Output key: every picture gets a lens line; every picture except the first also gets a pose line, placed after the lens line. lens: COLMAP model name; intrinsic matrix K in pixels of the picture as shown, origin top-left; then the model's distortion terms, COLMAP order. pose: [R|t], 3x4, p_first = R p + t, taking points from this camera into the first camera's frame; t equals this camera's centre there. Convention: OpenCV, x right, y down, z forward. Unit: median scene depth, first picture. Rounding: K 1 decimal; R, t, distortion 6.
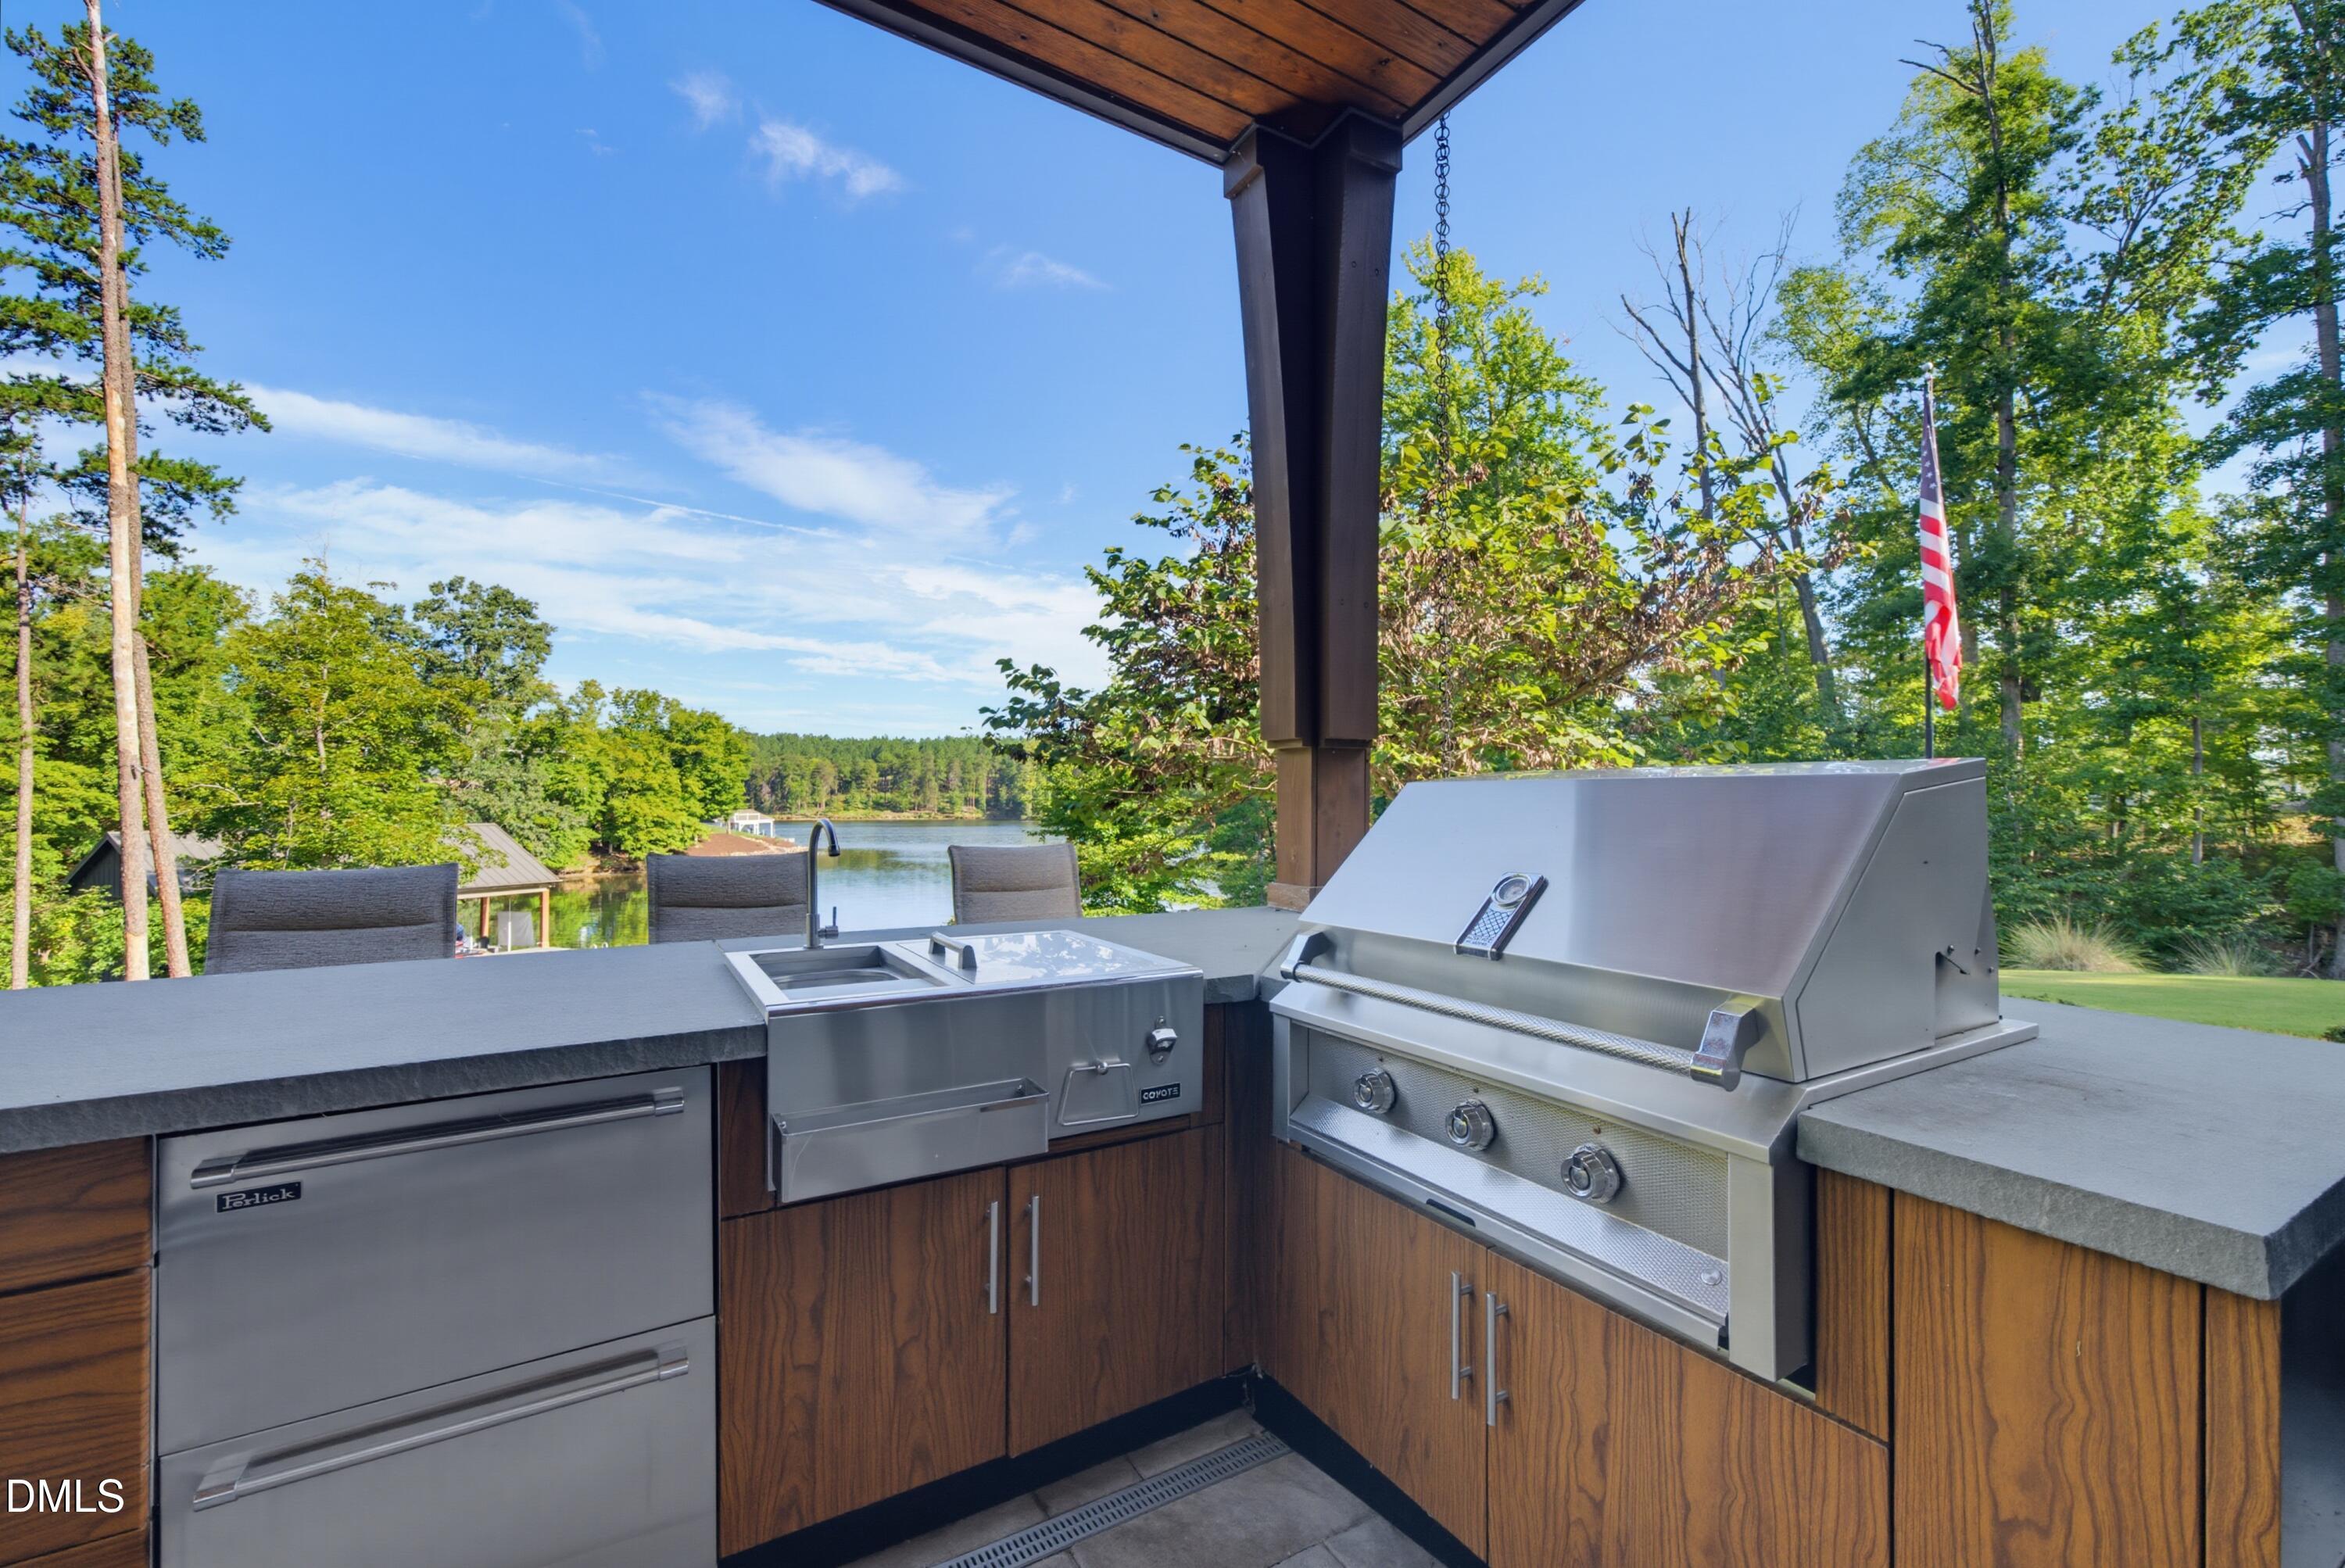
lens RADIAL K [[960.2, 0, 1181.2], [0, 960.2, 796.8], [0, 0, 1]] dist [0.007774, 0.000190]
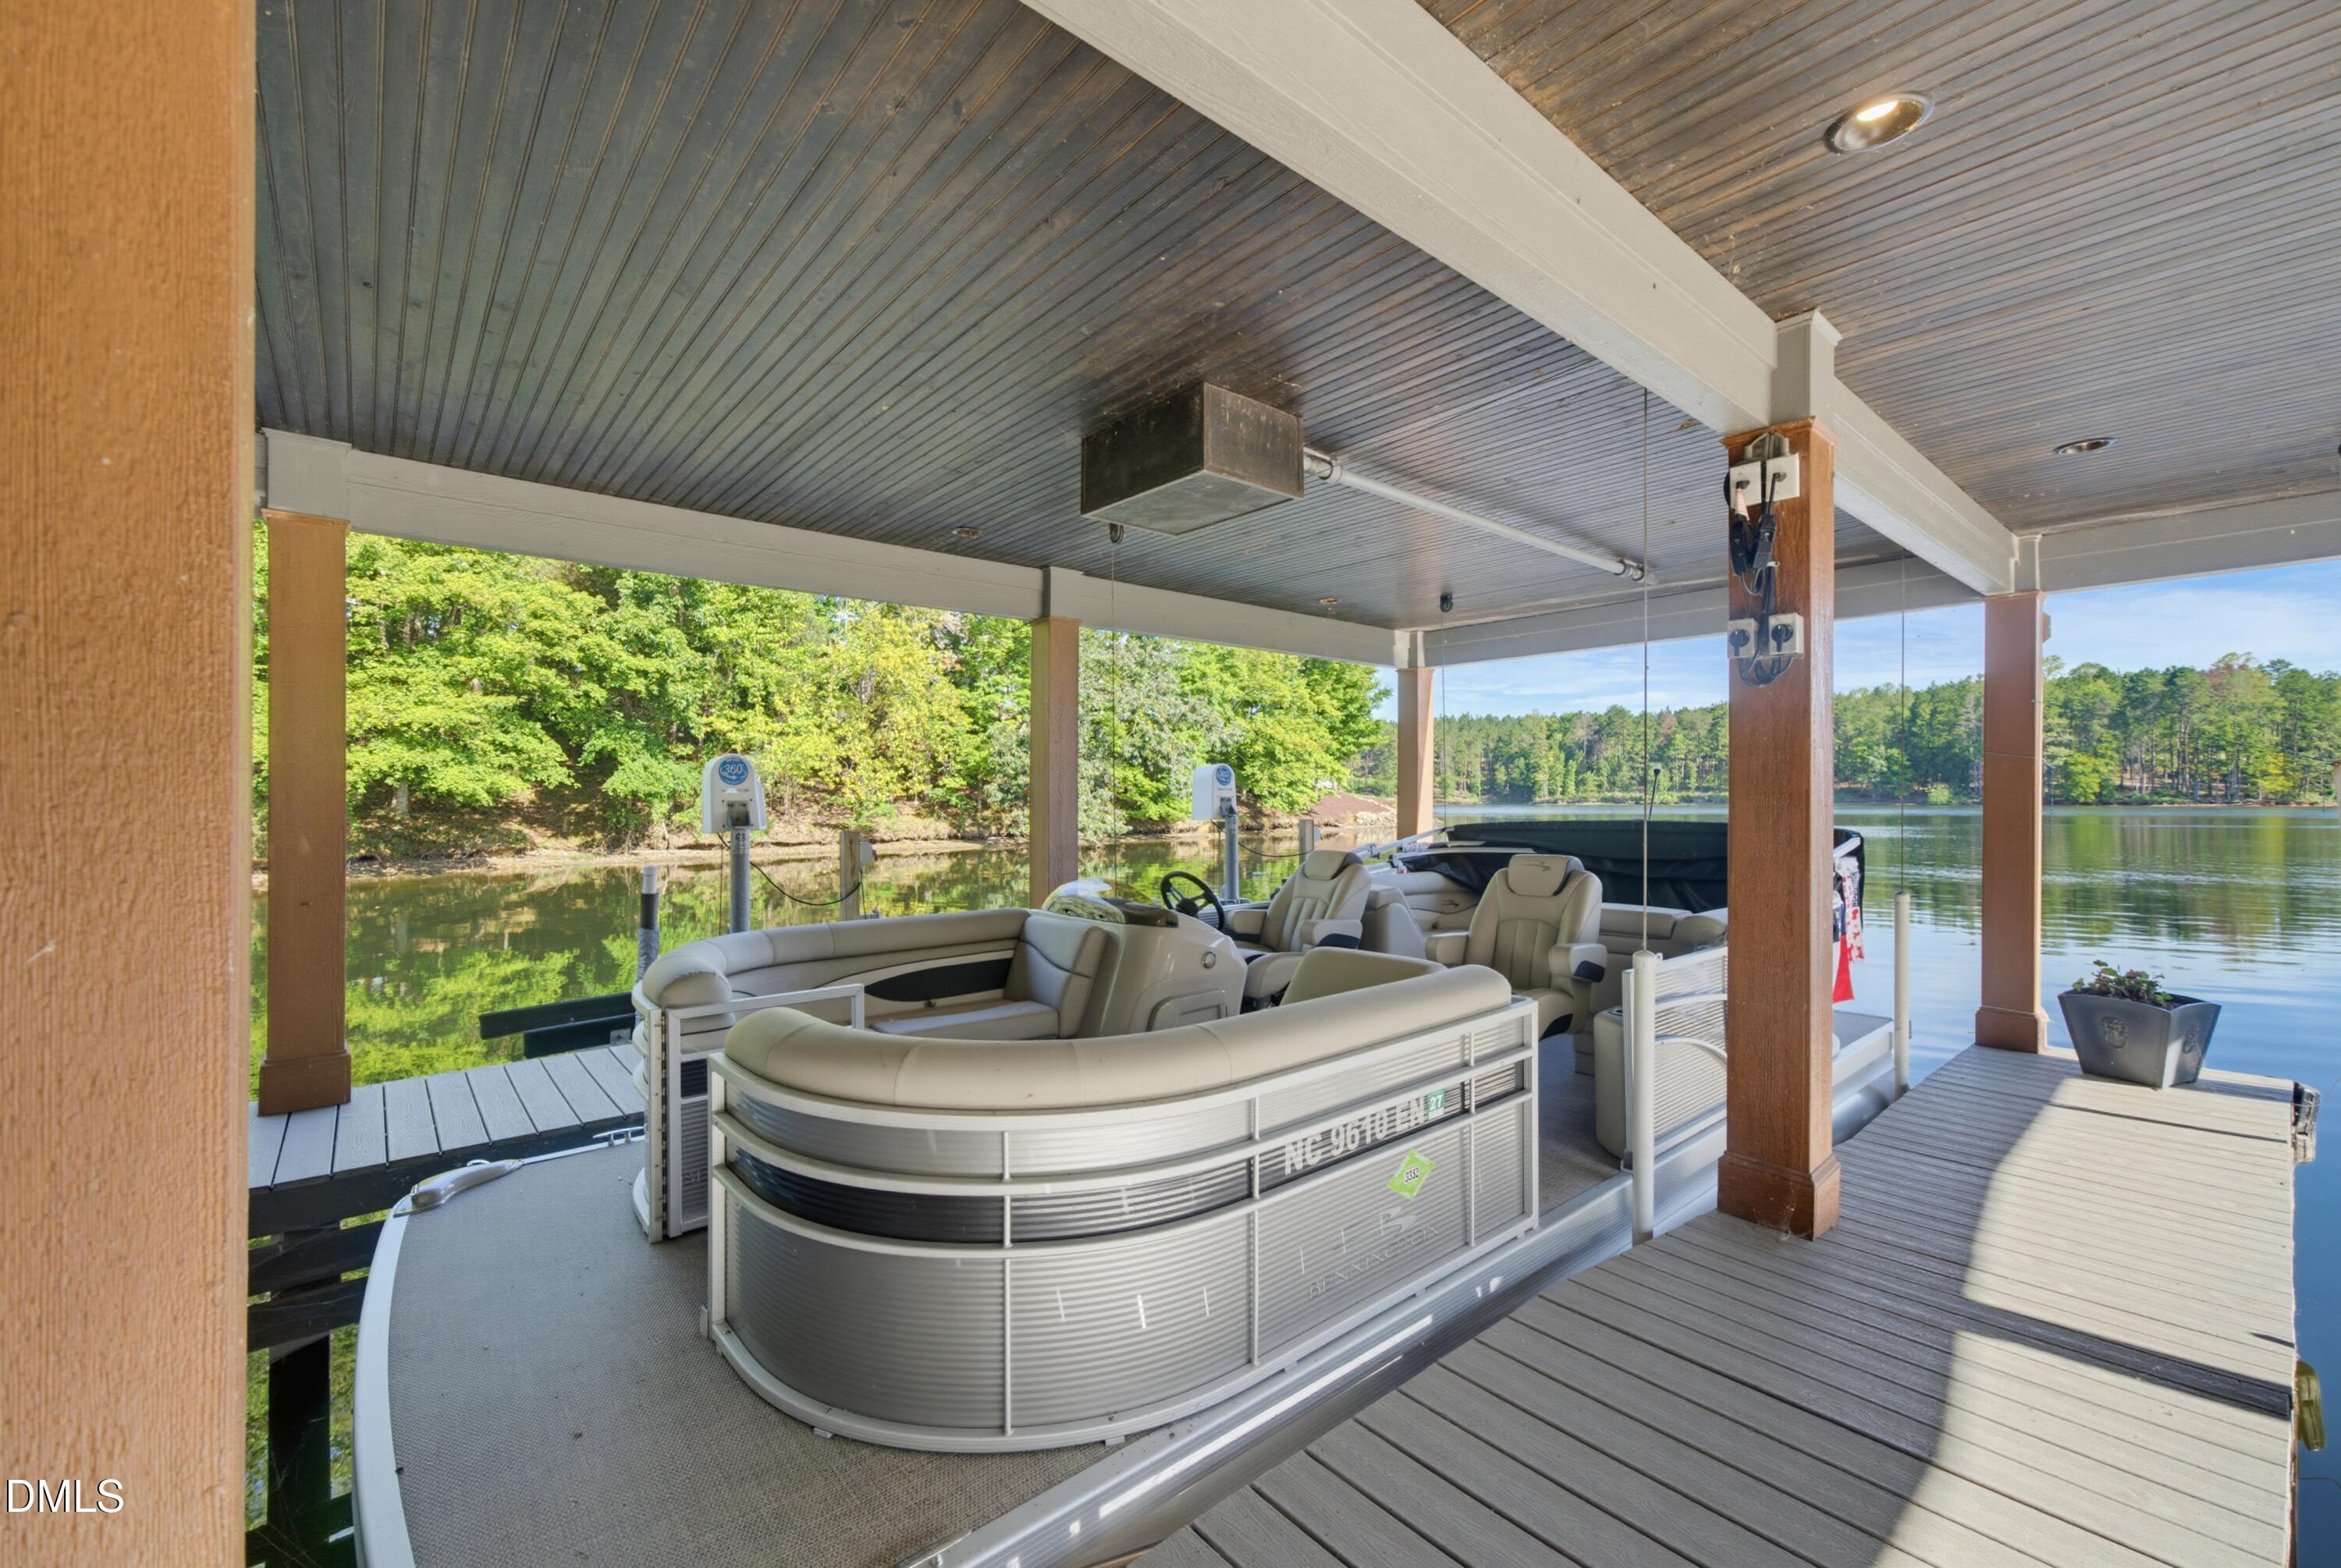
lens RADIAL K [[958.4, 0, 1161.2], [0, 958.4, 795.1], [0, 0, 1]] dist [0.007774, 0.000190]
pose [[0.905606, -0.014047, -0.423886, -0.359151], [0.012563, 0.999901, -0.006295, 0.057705], [0.423933, 0.000375, 0.905693, 0.386241]]
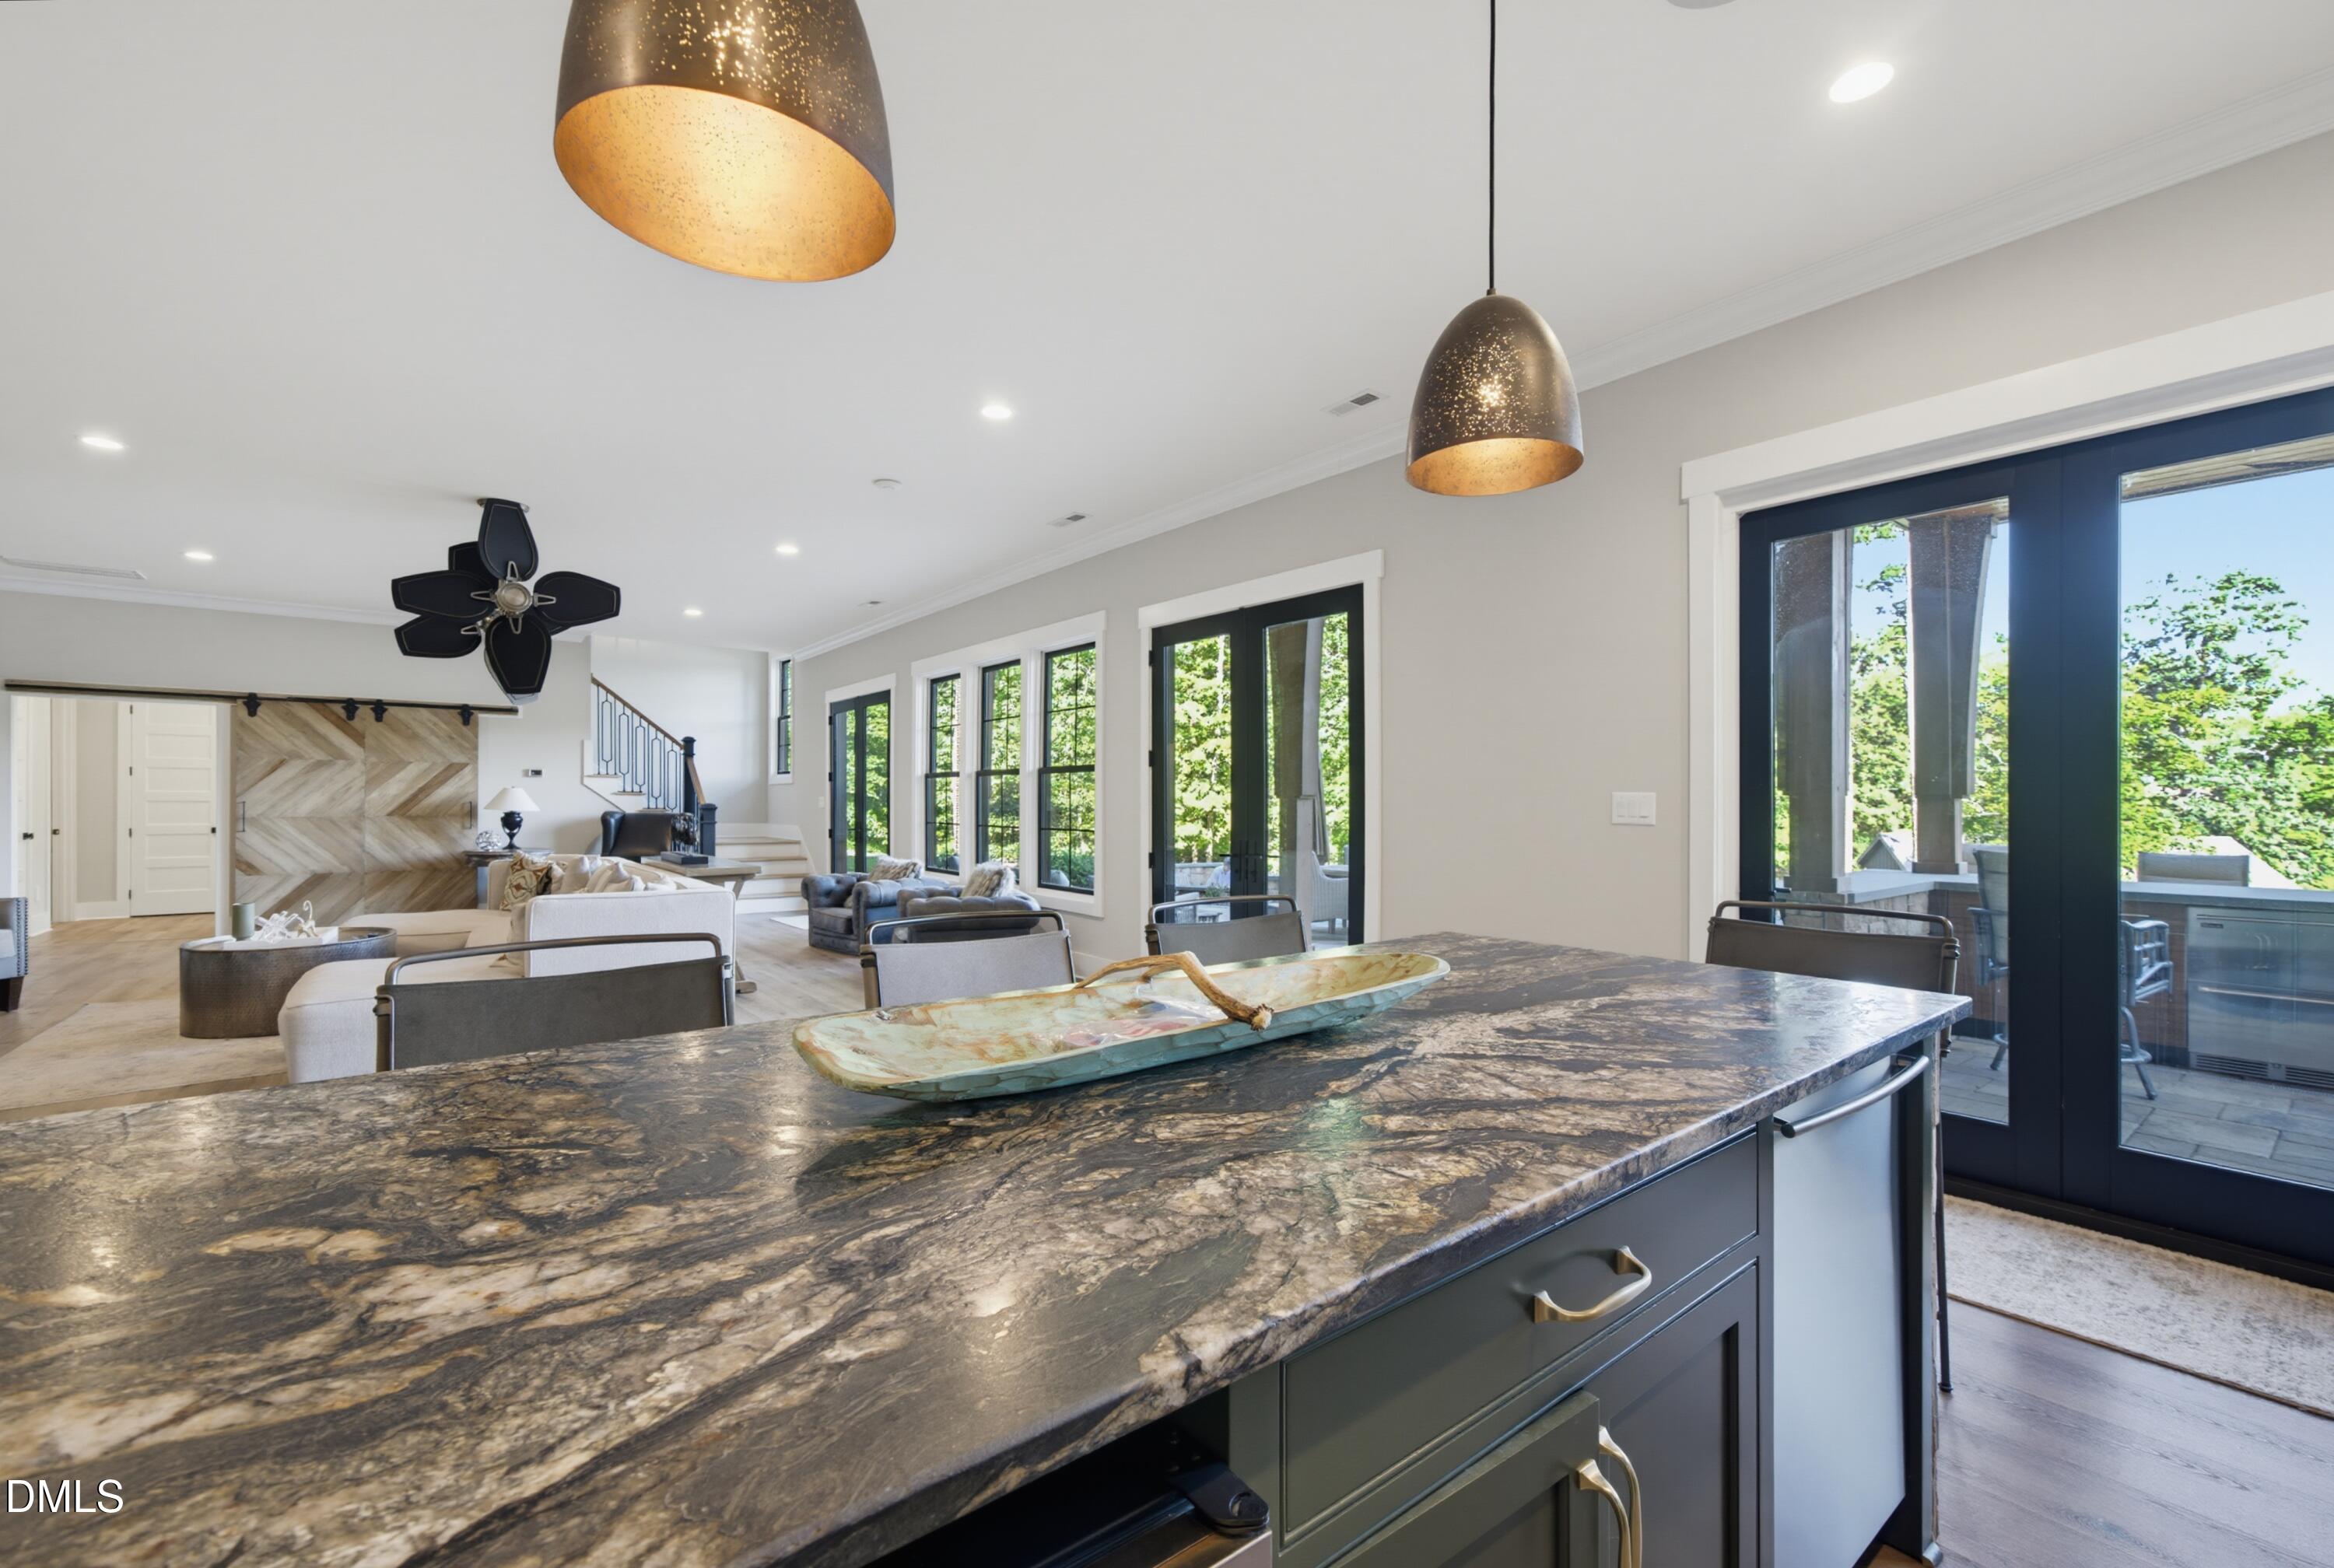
lens RADIAL K [[955.6, 0, 1166.9], [0, 955.6, 803.9], [0, 0, 1]] dist [0.007774, 0.000190]
pose [[0.120985, -0.003353, -0.992649, 0.034037], [0.001553, 0.999994, -0.003188, -0.000829], [0.992653, -0.001156, 0.120989, -0.051063]]
